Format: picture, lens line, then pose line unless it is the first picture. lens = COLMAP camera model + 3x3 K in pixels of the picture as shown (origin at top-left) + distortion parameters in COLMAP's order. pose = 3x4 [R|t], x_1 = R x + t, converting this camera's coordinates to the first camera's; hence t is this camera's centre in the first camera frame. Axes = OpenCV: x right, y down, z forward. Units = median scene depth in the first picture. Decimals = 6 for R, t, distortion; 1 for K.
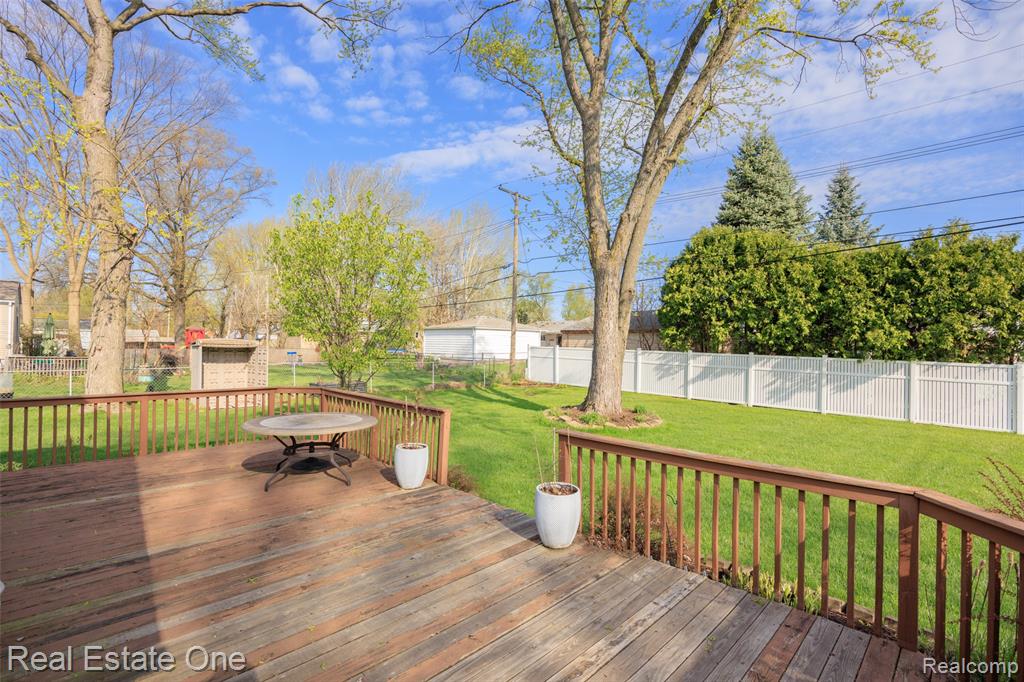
lens RADIAL K [[499.8, 0, 512.0], [0, 499.8, 341.0], [0, 0, 1]] dist [-0.005346, -0.000348]
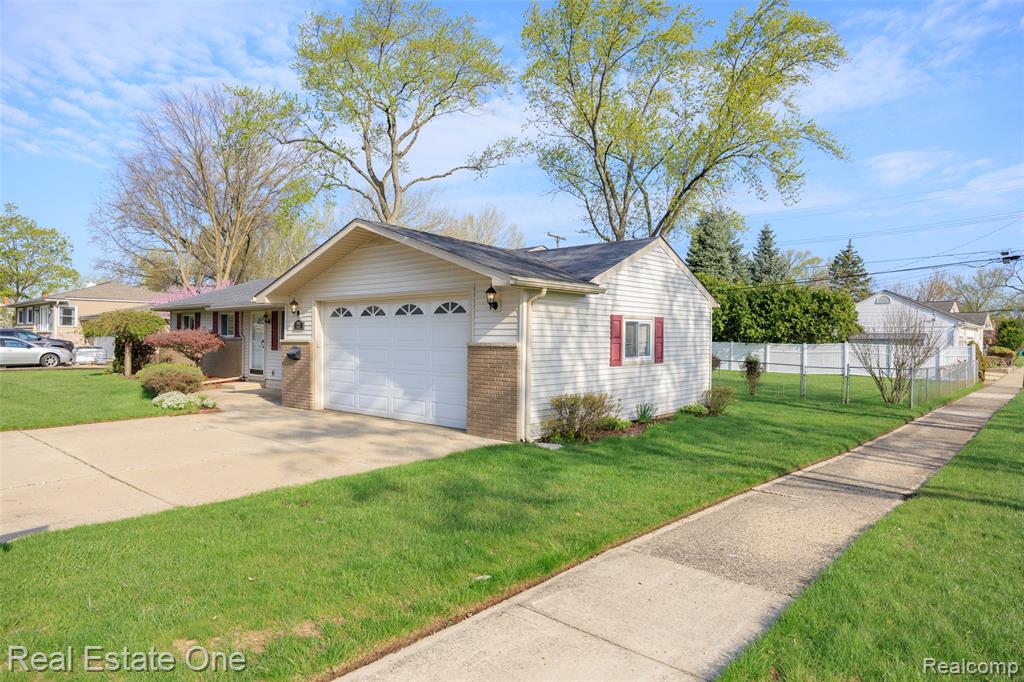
lens RADIAL K [[620.5, 0, 512.0], [0, 620.5, 341.0], [0, 0, 1]] dist [-0.006762, -0.001166]
pose [[0.998341, -0.003650, 0.057455, -0.353798], [0.002994, 0.999929, 0.011510, -0.002852], [-0.057493, -0.011319, 0.998282, -1.277338]]
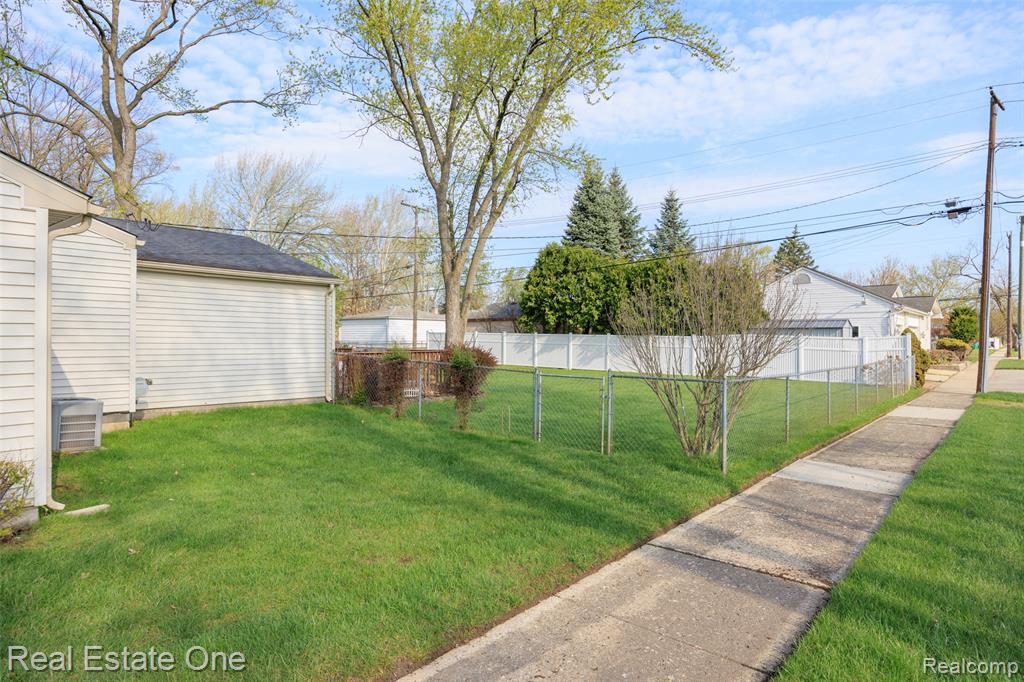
lens RADIAL K [[617.9, 0, 512.0], [0, 617.9, 341.0], [0, 0, 1]] dist [-0.003945, -0.000516]
pose [[0.994926, -0.013239, 0.099736, 0.126964], [0.011878, 0.999828, 0.014232, 0.019053], [-0.099907, -0.012975, 0.994912, -0.768098]]
